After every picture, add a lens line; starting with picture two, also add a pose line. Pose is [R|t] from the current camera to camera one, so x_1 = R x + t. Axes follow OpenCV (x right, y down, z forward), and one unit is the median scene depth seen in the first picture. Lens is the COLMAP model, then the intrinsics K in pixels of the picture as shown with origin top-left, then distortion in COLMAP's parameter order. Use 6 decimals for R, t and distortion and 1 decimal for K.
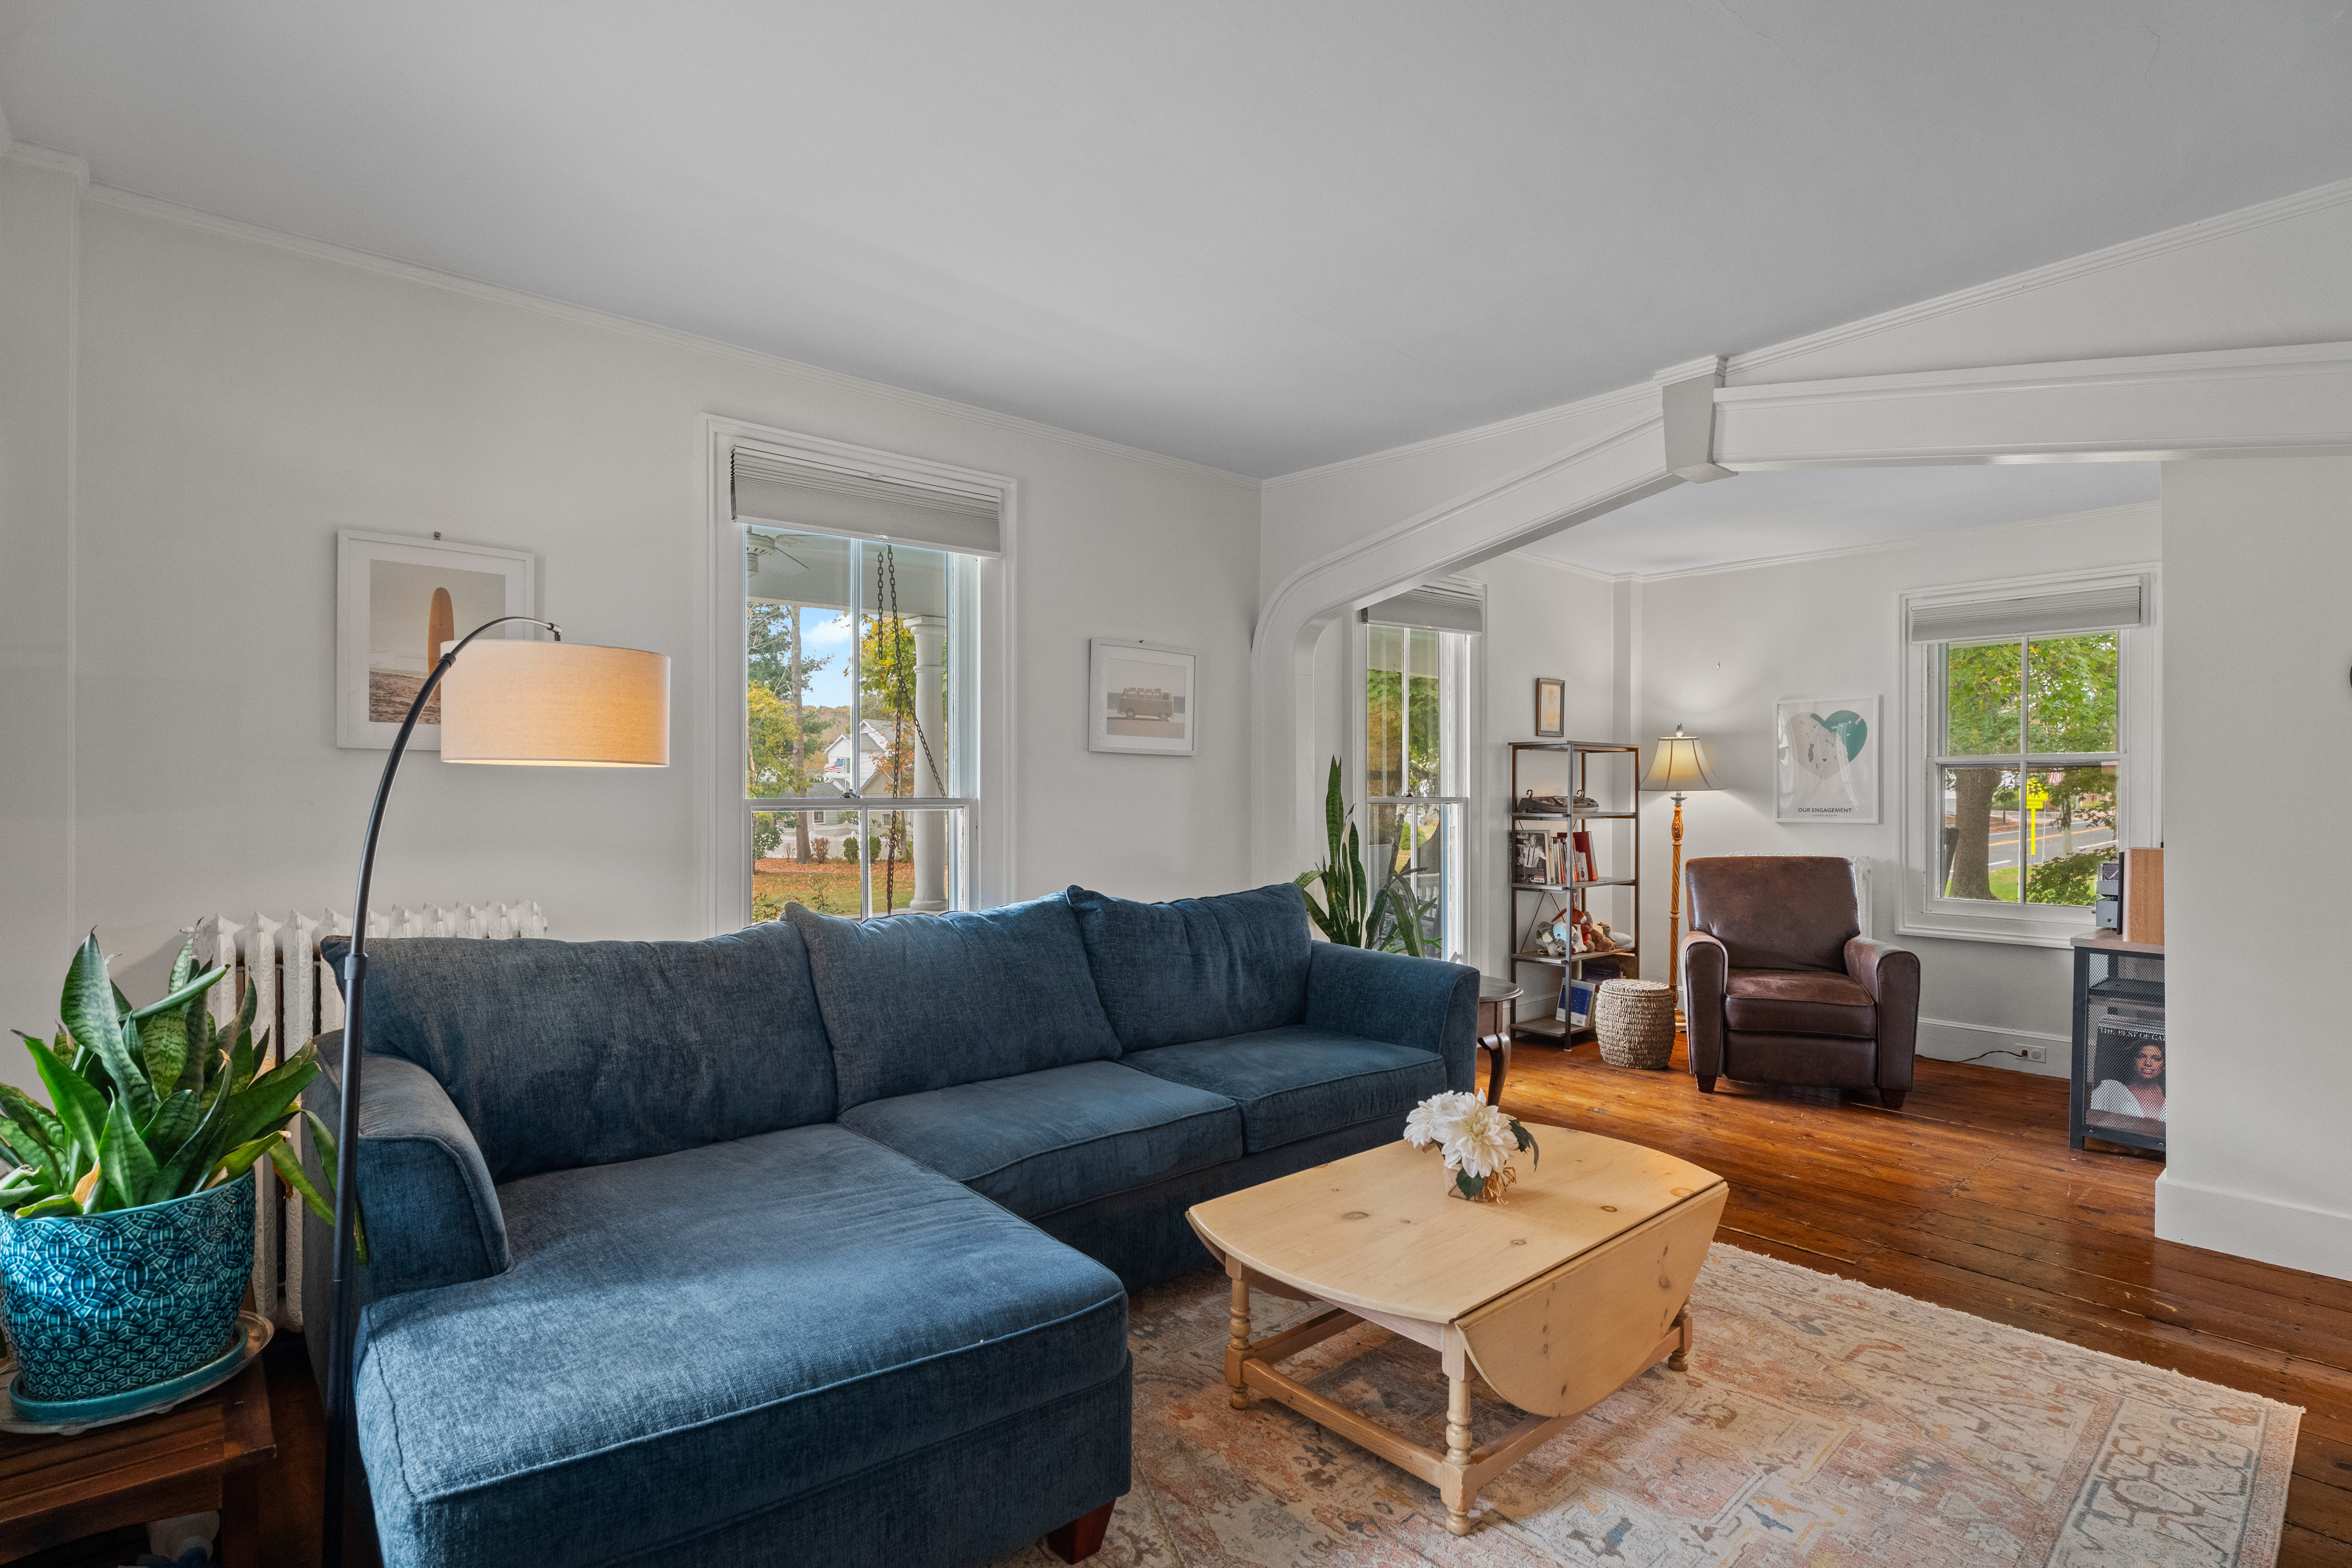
lens RADIAL K [[1126.0, 0, 1175.5], [0, 1126.0, 796.2], [0, 0, 1]] dist [-0.002183, -0.000094]
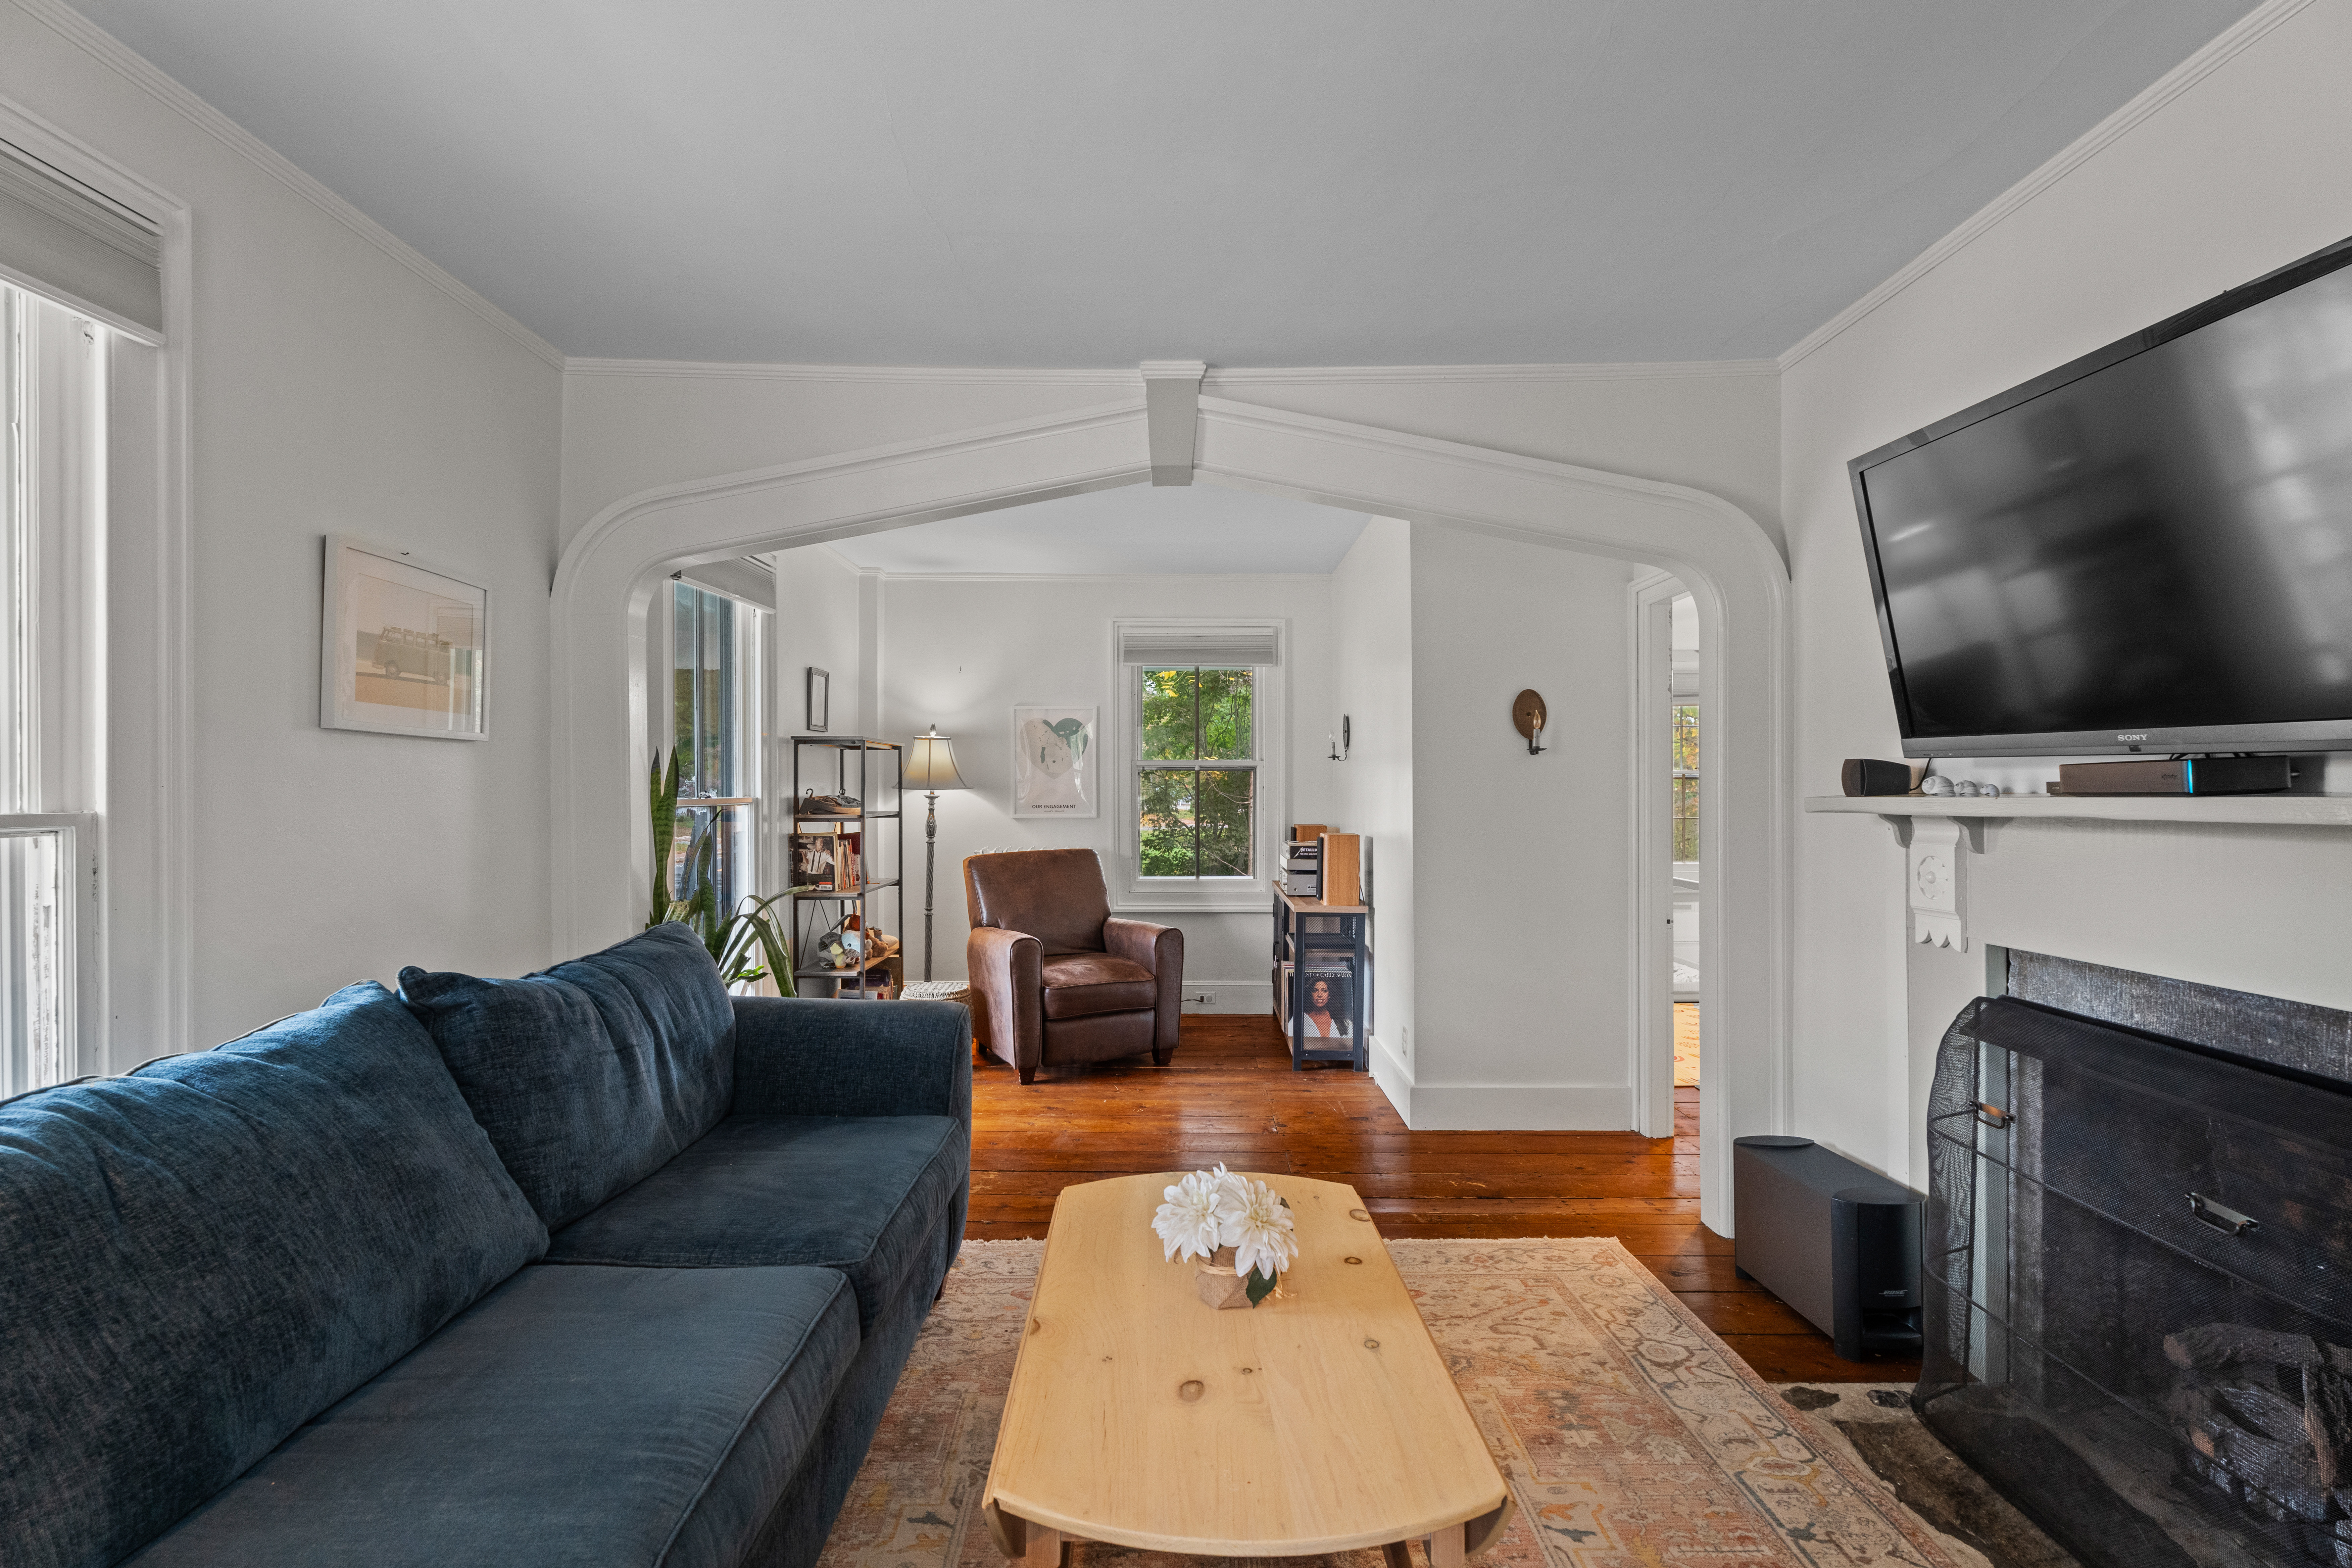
lens RADIAL K [[1063.3, 0, 1176.0], [0, 1063.3, 784.0], [0, 0, 1]] dist [0.003391, 0.000805]
pose [[0.663352, 0.001155, 0.748306, -0.168800], [0.003466, 0.999983, -0.004617, -0.005706], [-0.748299, 0.005656, 0.663337, 0.261320]]
